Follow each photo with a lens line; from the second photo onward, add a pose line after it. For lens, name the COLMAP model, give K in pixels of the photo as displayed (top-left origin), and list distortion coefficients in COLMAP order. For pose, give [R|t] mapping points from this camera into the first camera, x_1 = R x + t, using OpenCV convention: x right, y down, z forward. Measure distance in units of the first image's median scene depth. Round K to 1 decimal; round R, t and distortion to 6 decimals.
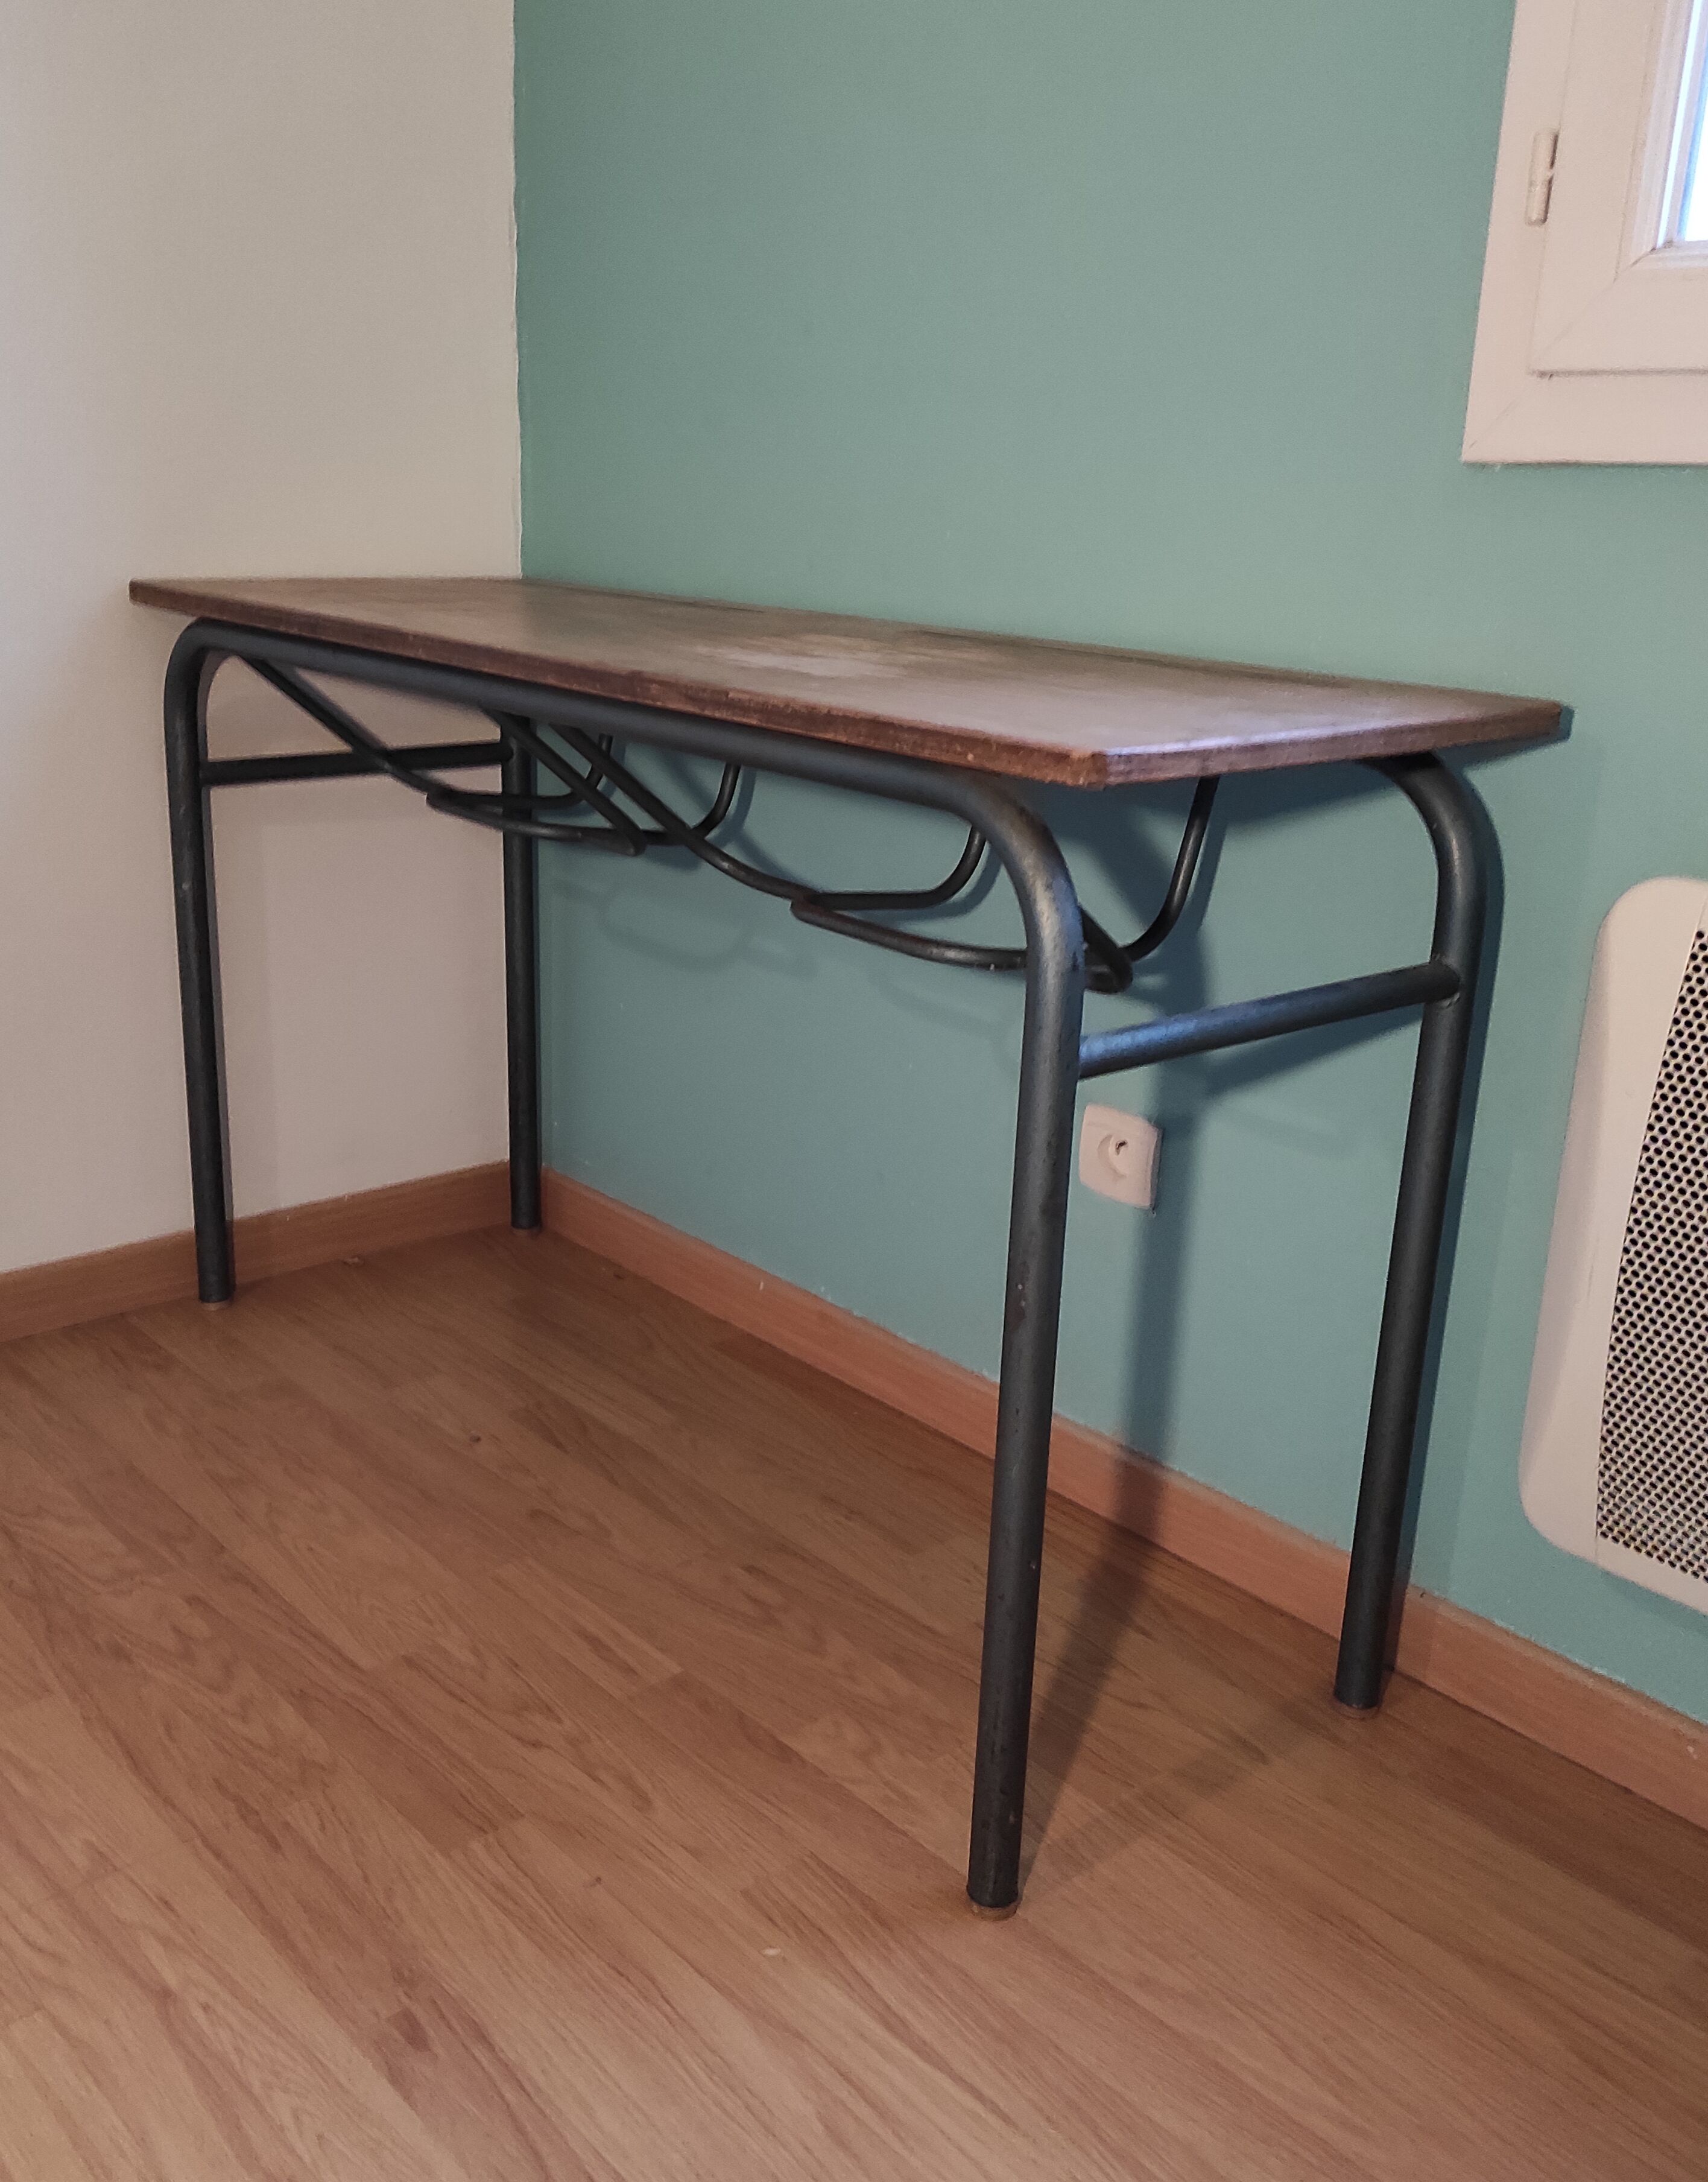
lens RADIAL K [[1982.9, 0, 828.5], [0, 1982.9, 1119.3], [0, 0, 1]] dist [0.034129, 0.000000]
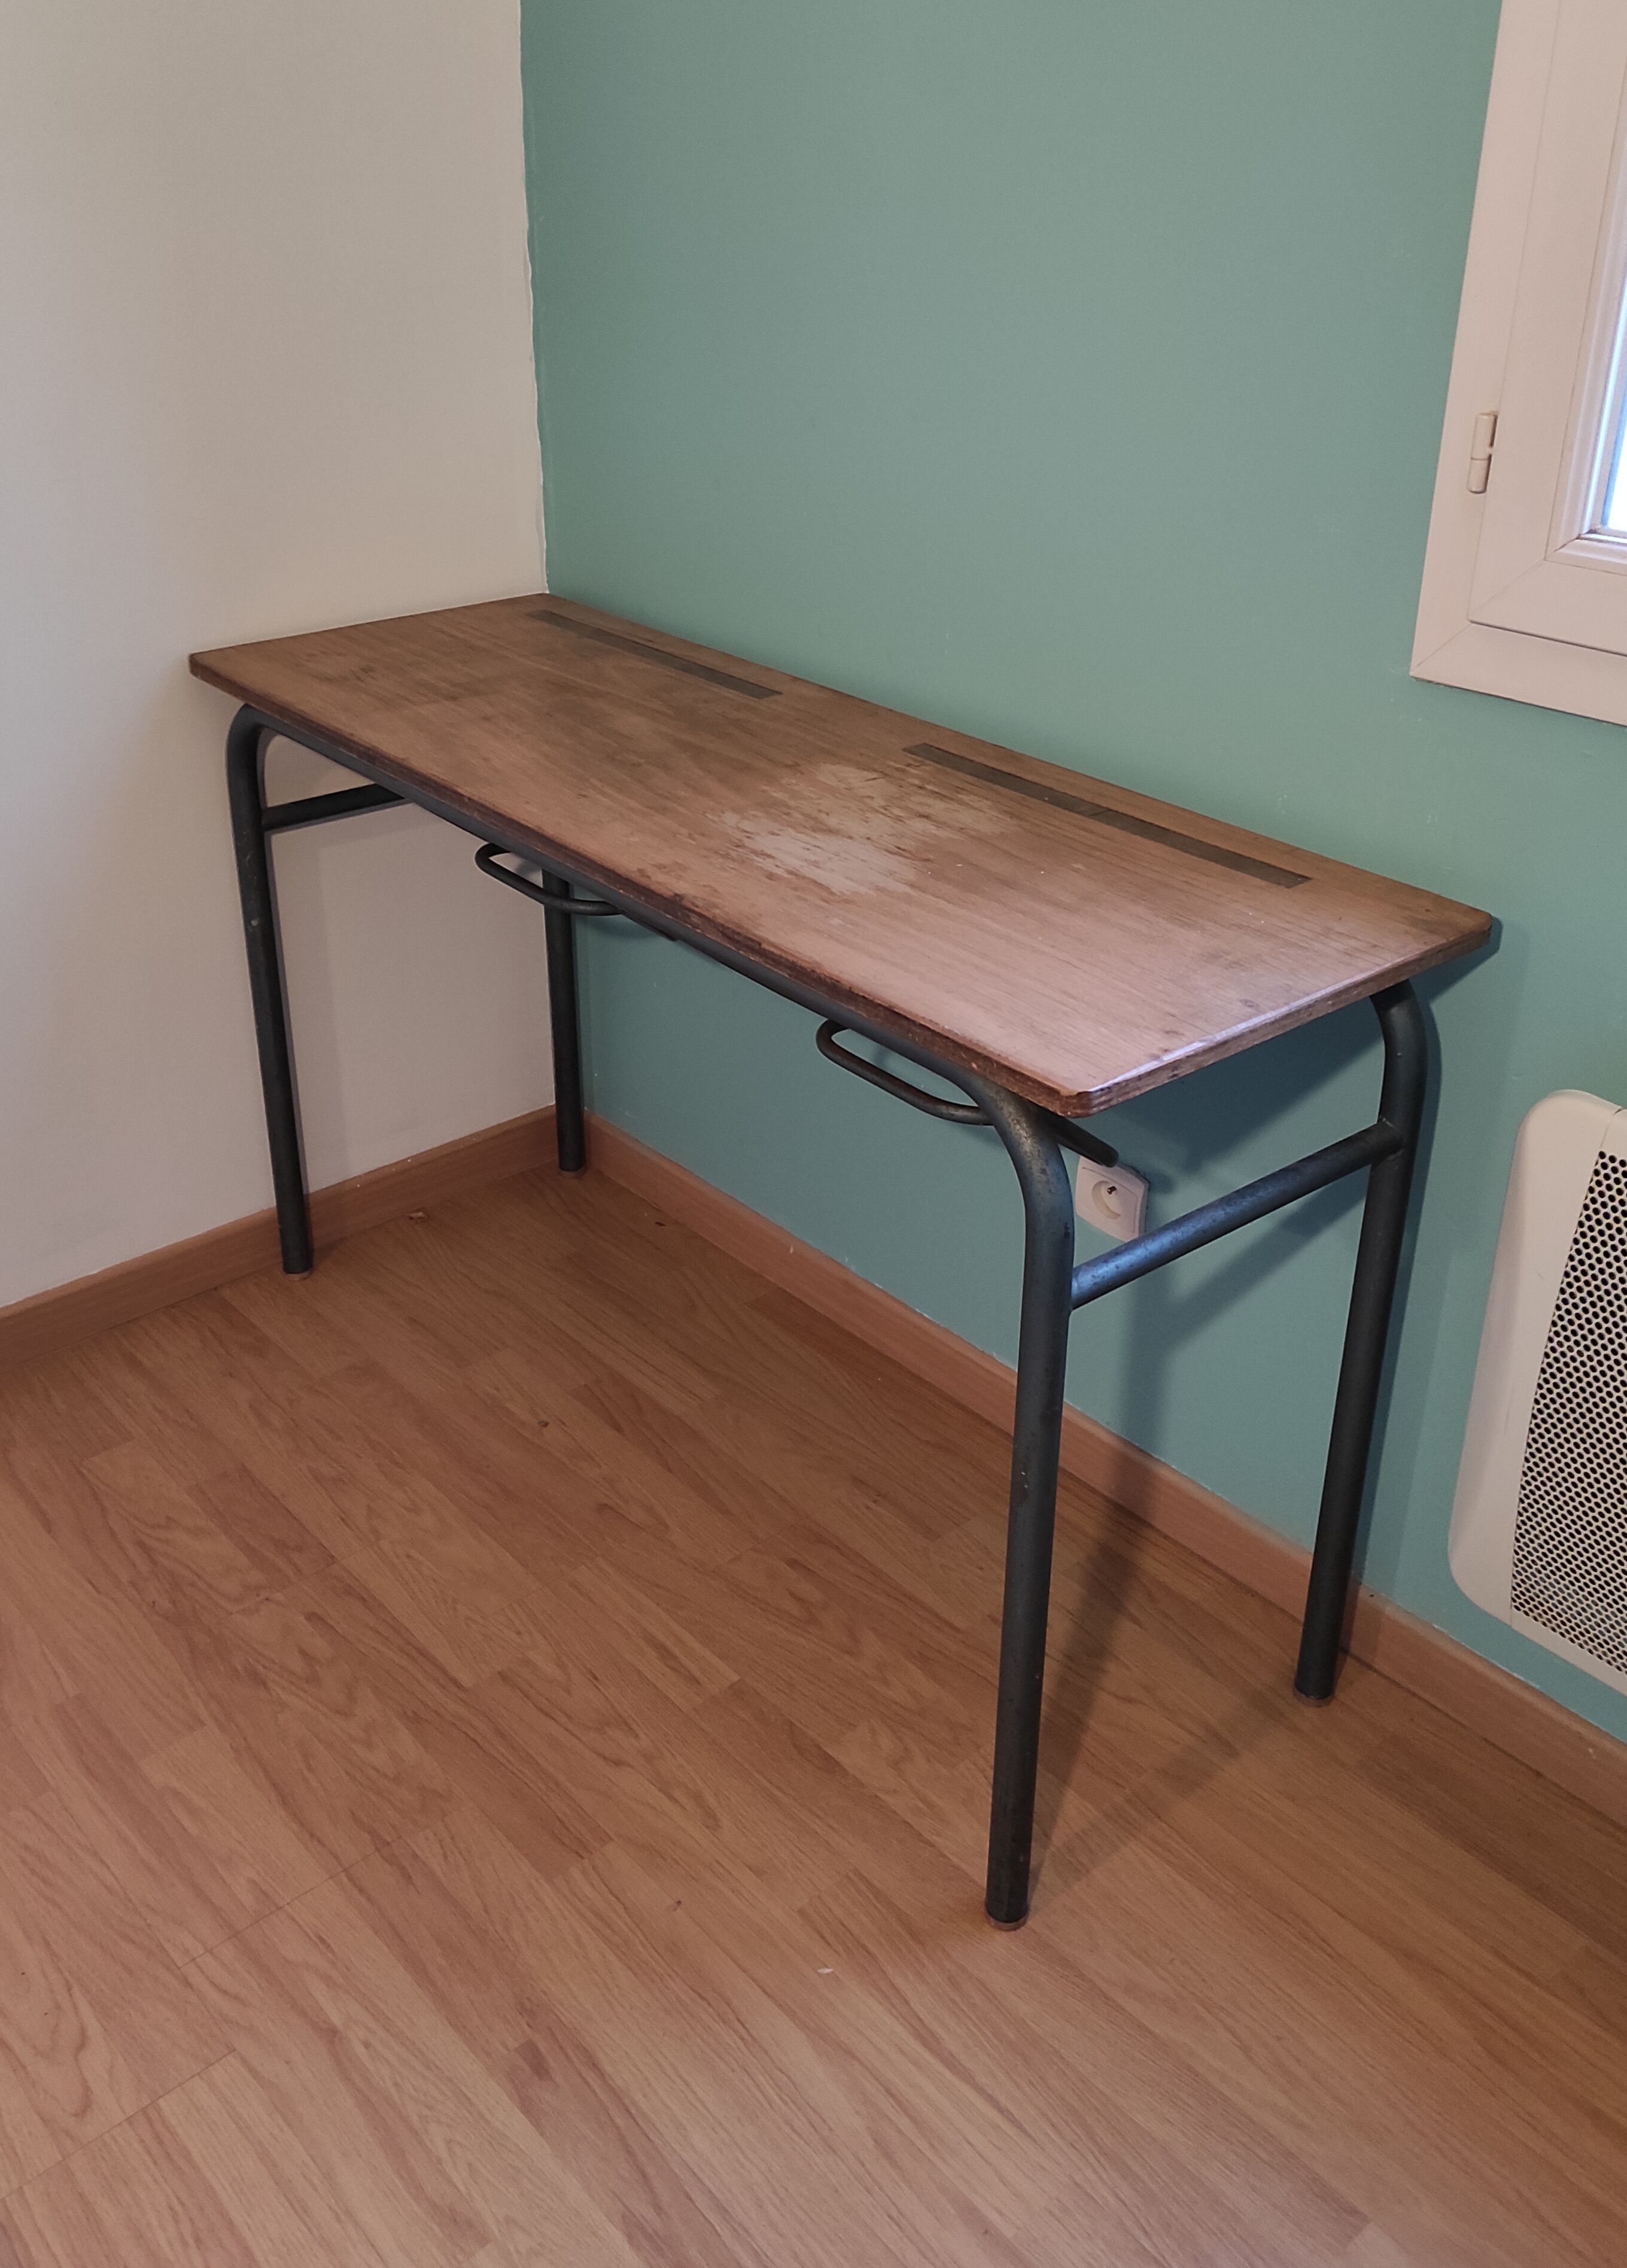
lens RADIAL K [[1954.7, 0, 852.9], [0, 1954.7, 1012.0], [0, 0, 1]] dist [0.053261, -0.046991]
pose [[0.999729, -0.021998, 0.007670, -0.006852], [0.020856, 0.991803, 0.126065, -0.267793], [-0.010380, -0.125870, 0.991992, -0.102231]]
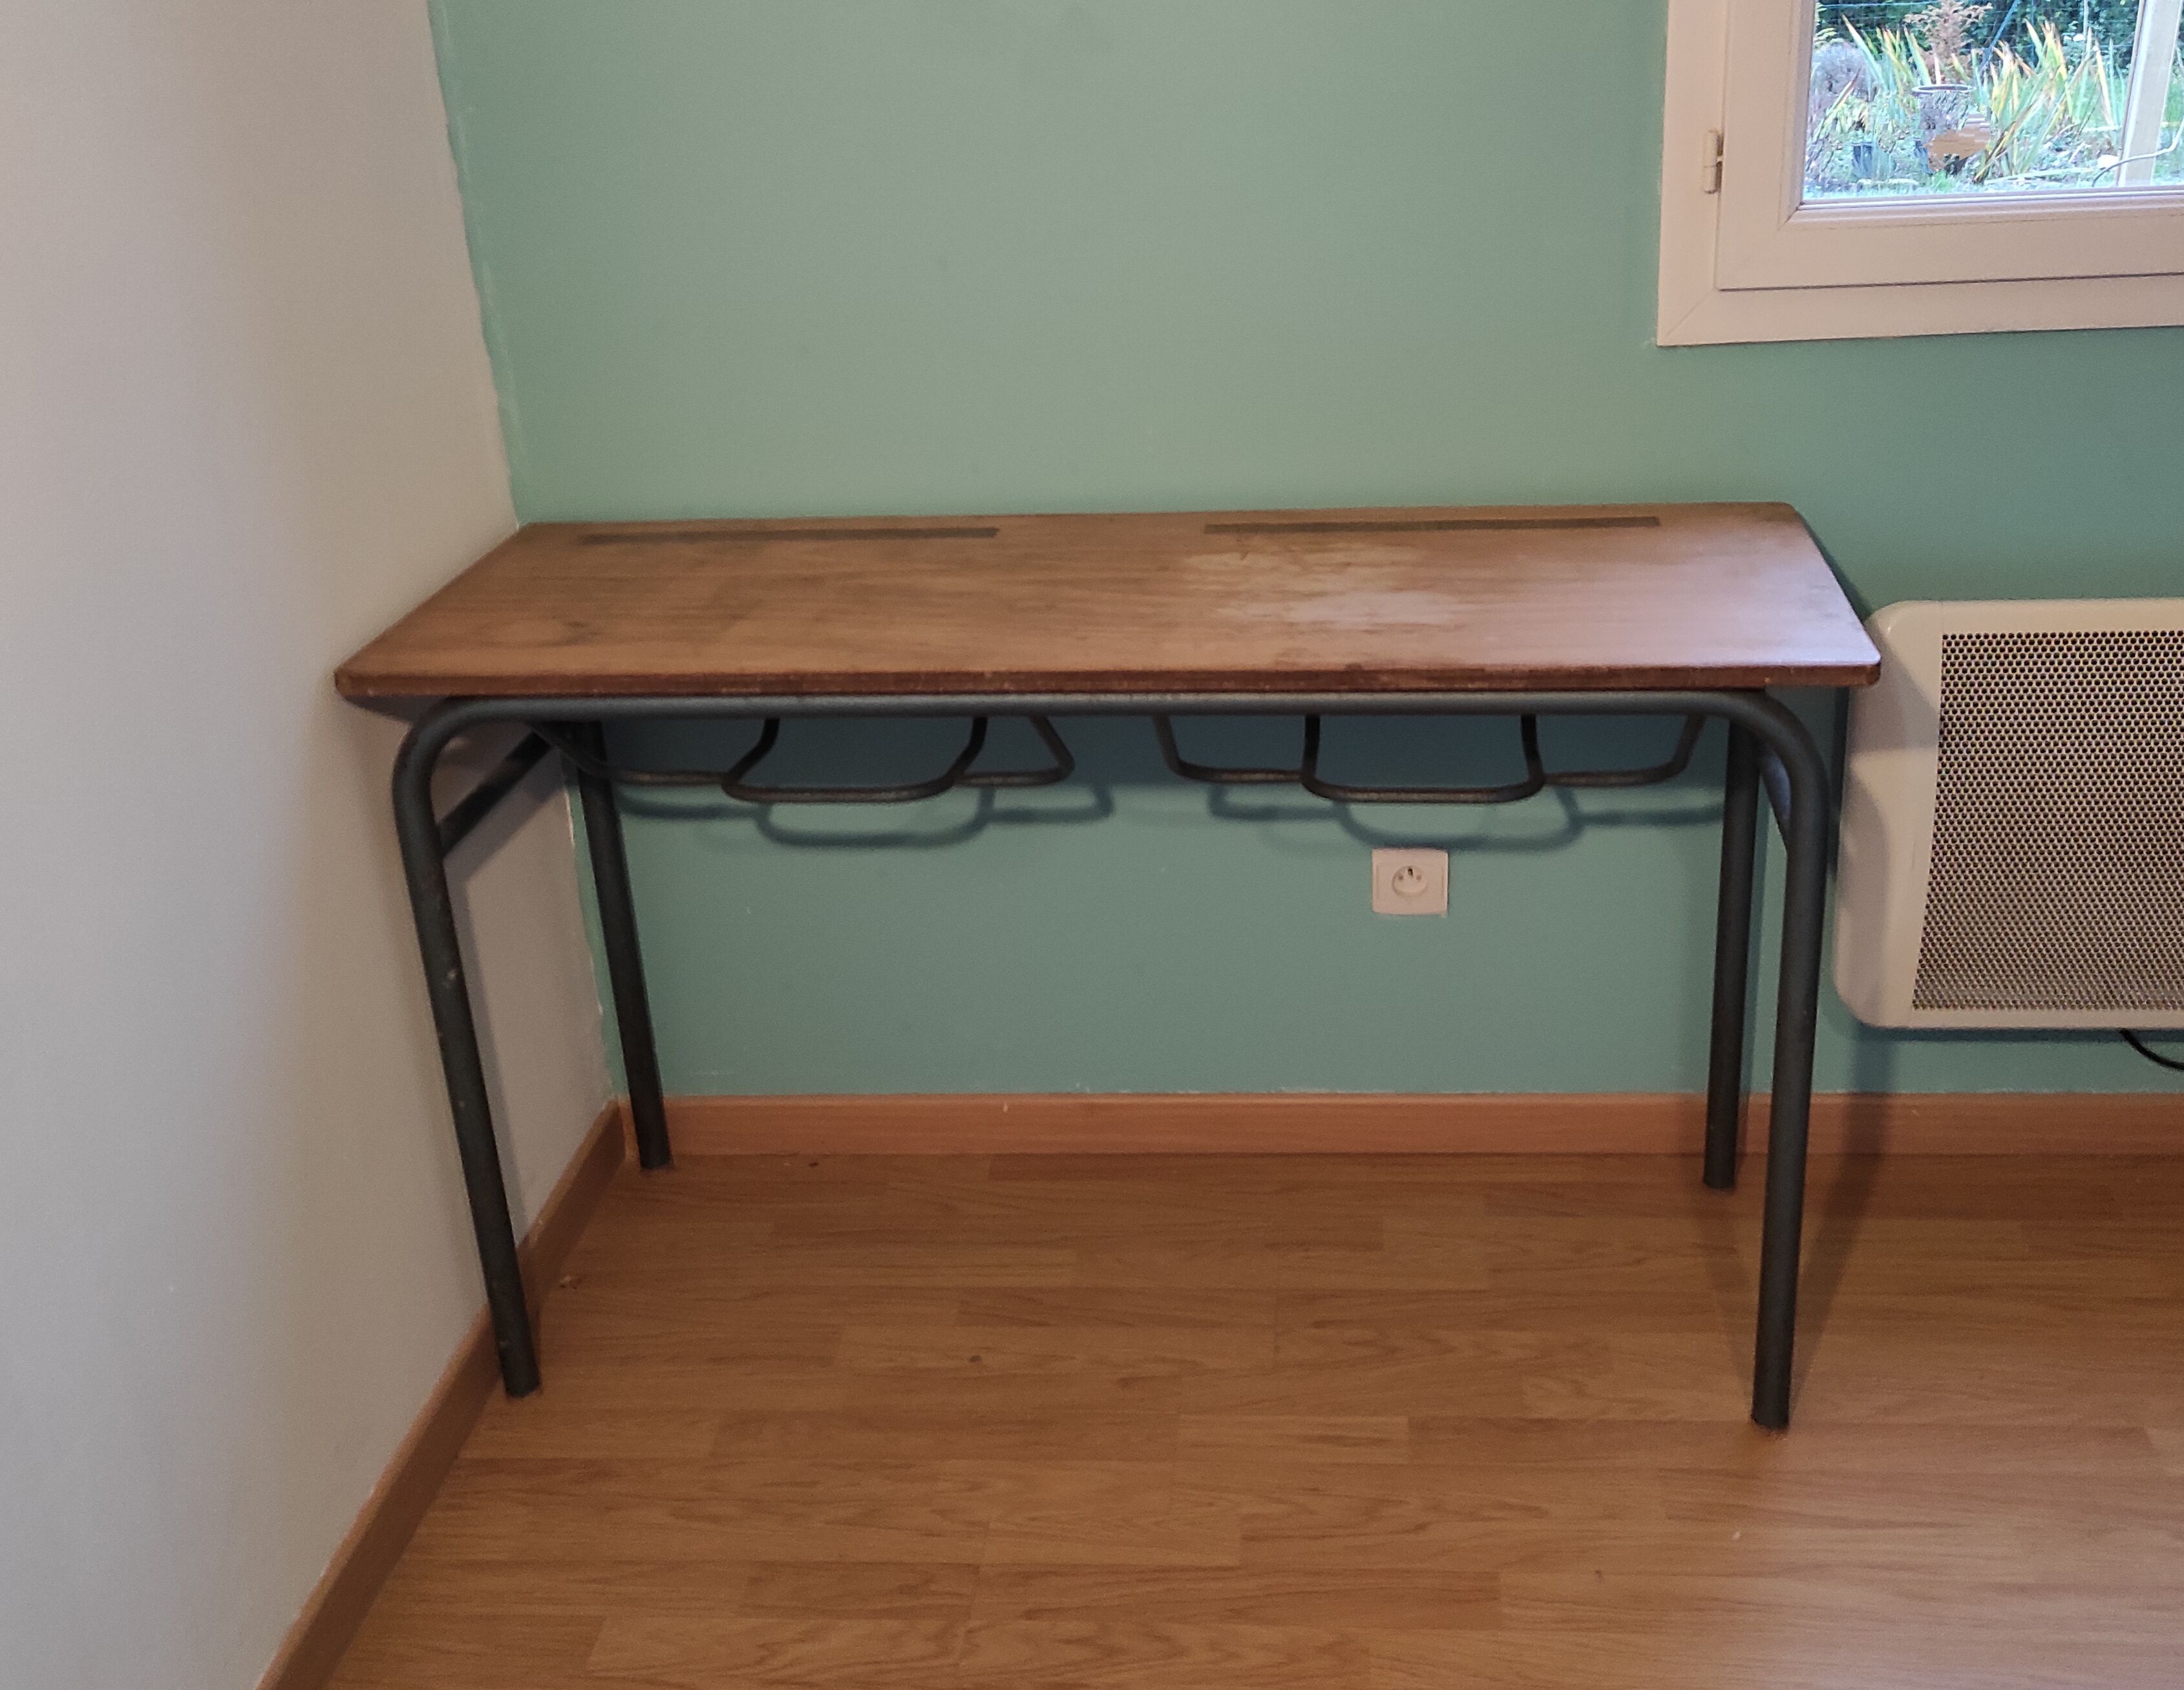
lens RADIAL K [[2069.0, 0, 1194.2], [0, 2069.0, 749.4], [0, 0, 1]] dist [0.038811, 0.000000]
pose [[0.706947, -0.325093, 0.628125, -0.866283], [0.281363, 0.944071, 0.171943, -0.377274], [-0.648892, 0.055177, 0.758877, 0.108430]]
